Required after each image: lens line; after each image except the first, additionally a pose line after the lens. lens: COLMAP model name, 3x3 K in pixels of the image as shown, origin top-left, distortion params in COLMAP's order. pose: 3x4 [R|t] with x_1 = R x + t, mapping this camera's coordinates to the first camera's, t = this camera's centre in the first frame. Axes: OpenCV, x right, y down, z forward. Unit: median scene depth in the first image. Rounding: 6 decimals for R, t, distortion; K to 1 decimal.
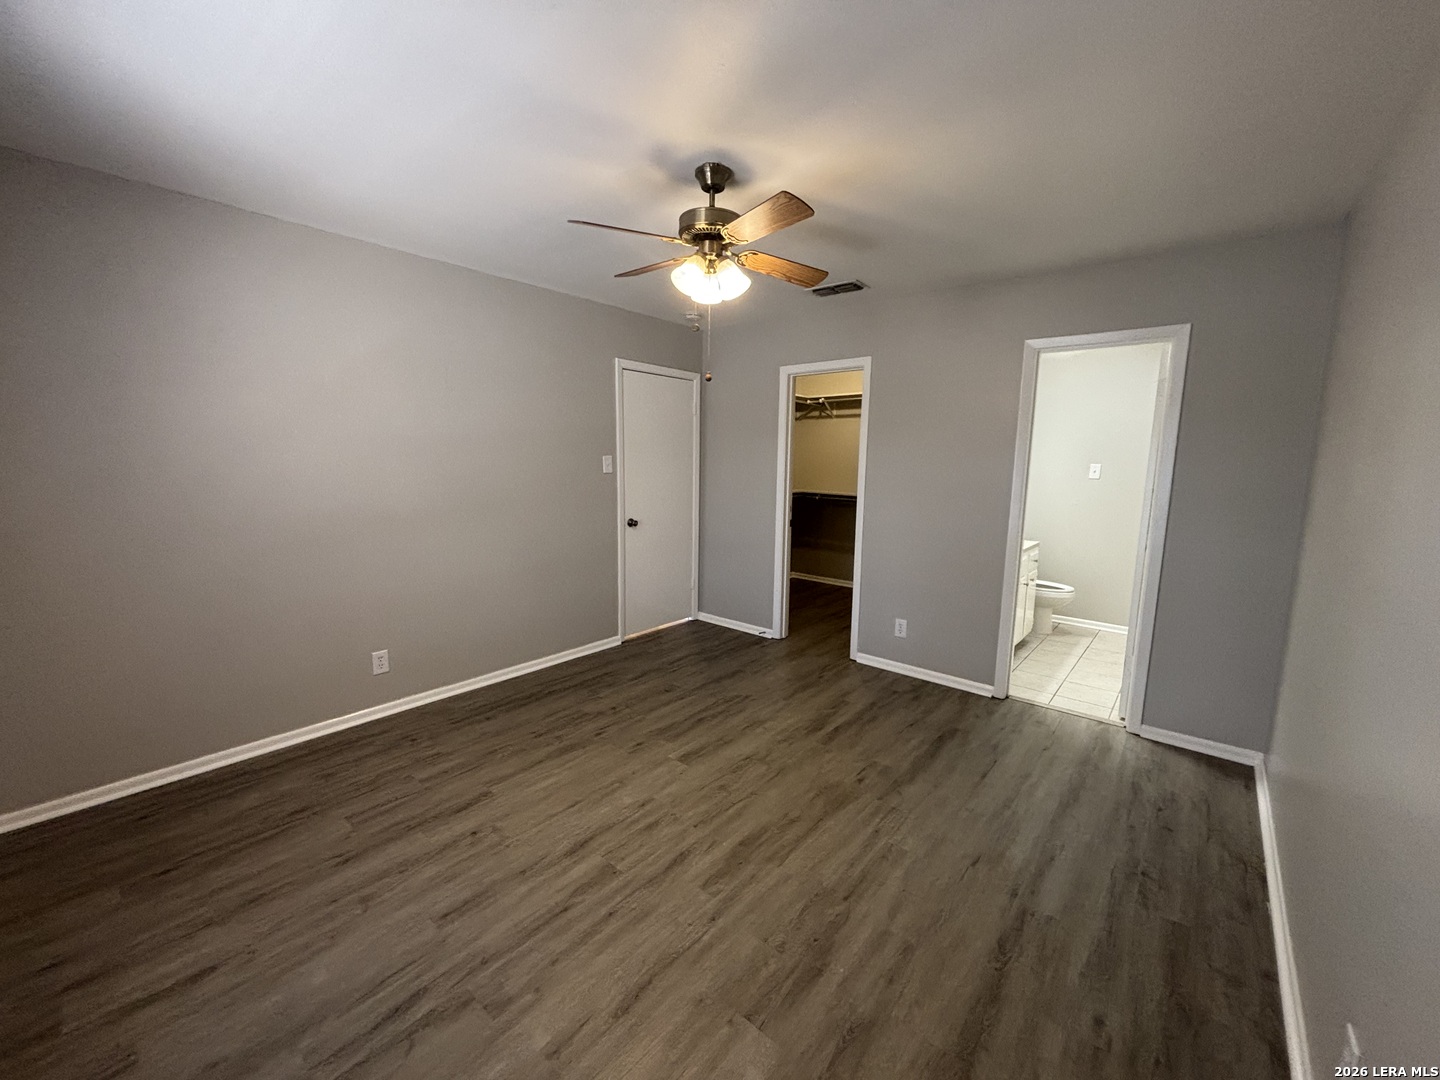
lens RADIAL K [[577.3, 0, 725.0], [0, 577.3, 540.1], [0, 0, 1]] dist [-0.000763, 0.000504]
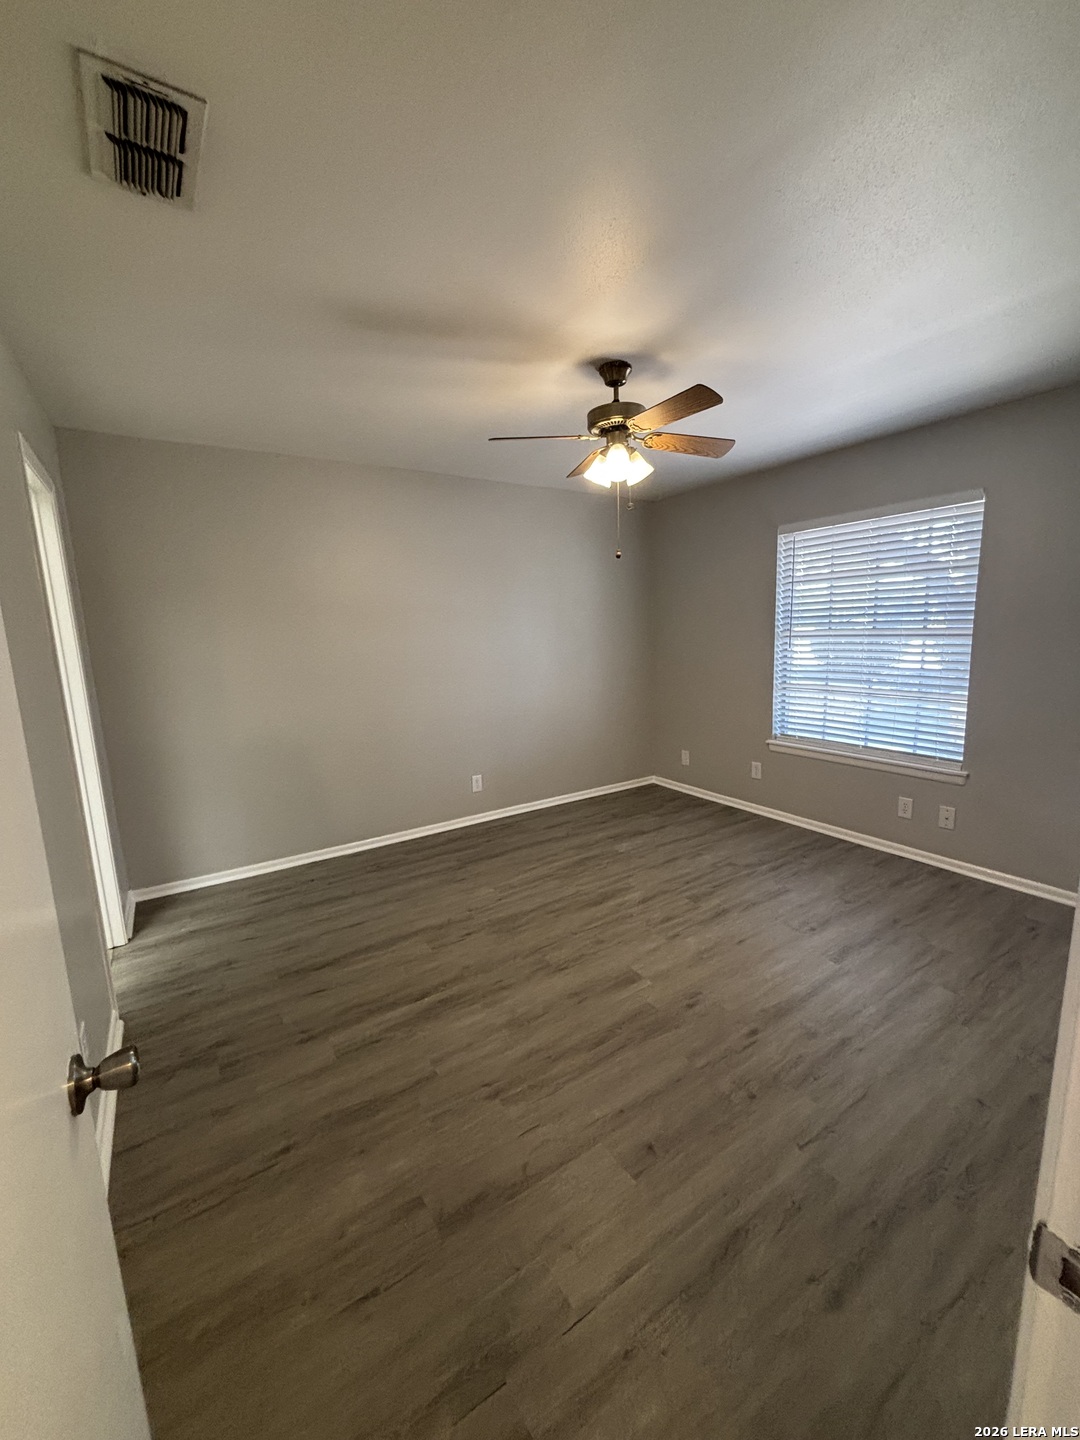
lens RADIAL K [[577.3, 0, 537.7], [0, 577.3, 722.2], [0, 0, 1]] dist [-0.000763, 0.000504]
pose [[-0.954238, -0.036898, 0.296764, -0.181534], [0.057526, 0.951177, 0.303237, -0.260900], [-0.293464, 0.306432, -0.905526, 1.758089]]
